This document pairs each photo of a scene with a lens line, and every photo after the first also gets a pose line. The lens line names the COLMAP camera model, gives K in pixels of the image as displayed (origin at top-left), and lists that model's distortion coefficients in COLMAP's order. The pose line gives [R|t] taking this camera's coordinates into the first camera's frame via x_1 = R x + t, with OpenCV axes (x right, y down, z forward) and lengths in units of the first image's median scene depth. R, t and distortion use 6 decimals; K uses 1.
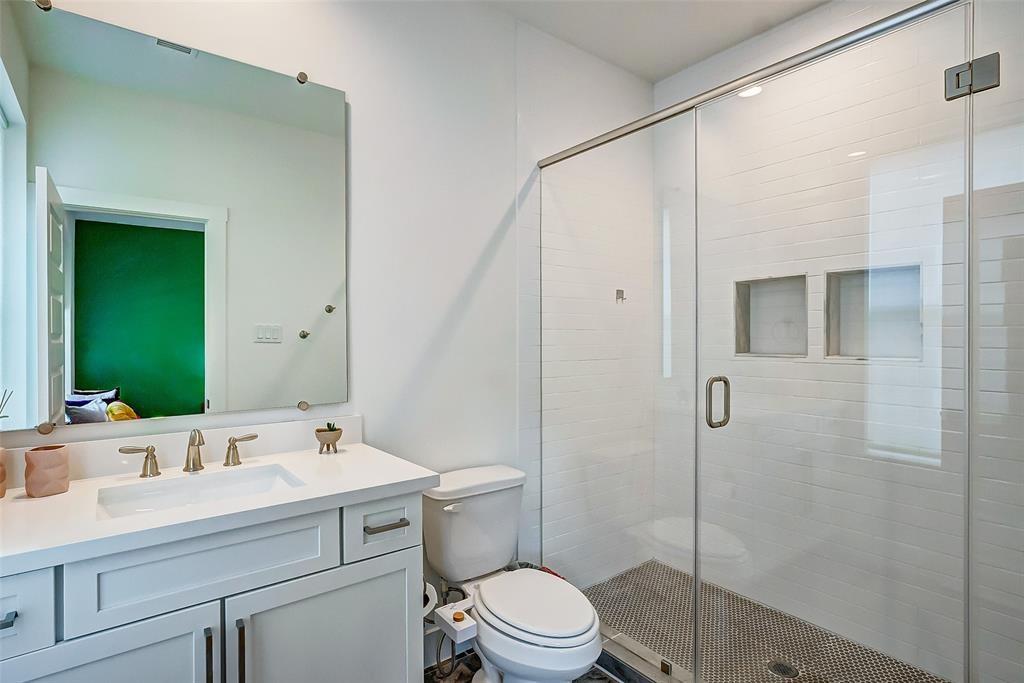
lens RADIAL K [[506.2, 0, 505.5], [0, 506.2, 338.8], [0, 0, 1]] dist [-0.005843, 0.000980]
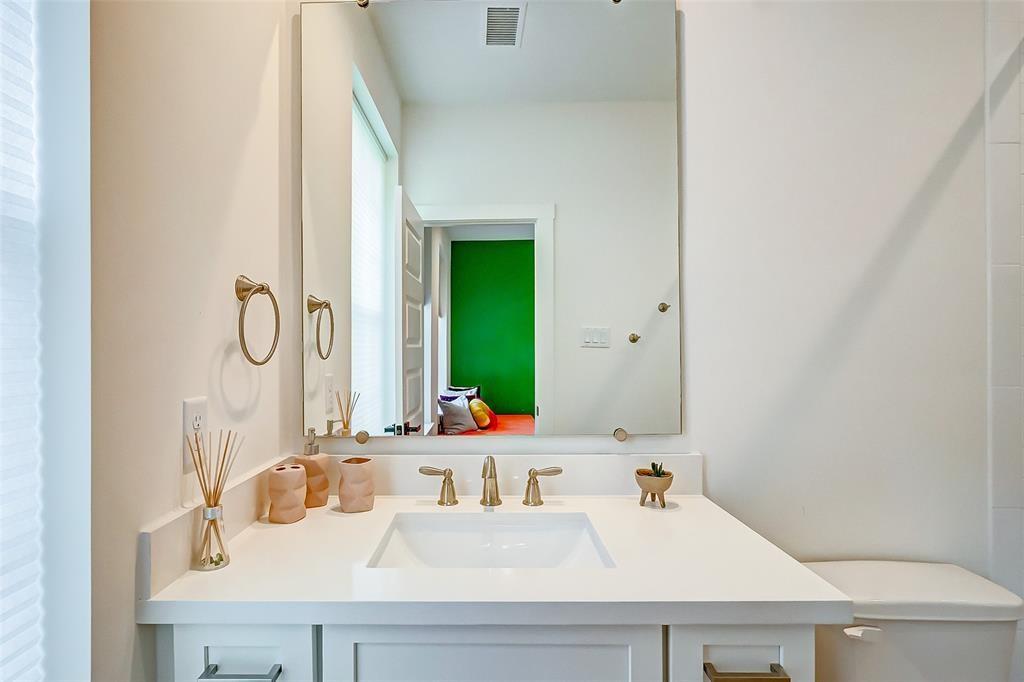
lens RADIAL K [[506.2, 0, 505.5], [0, 506.2, 338.3], [0, 0, 1]] dist [-0.005843, 0.000980]
pose [[0.795416, -0.003902, -0.606051, -0.080908], [-0.000331, 0.999976, -0.006873, -0.003641], [0.606064, 0.005667, 0.795396, 0.296659]]
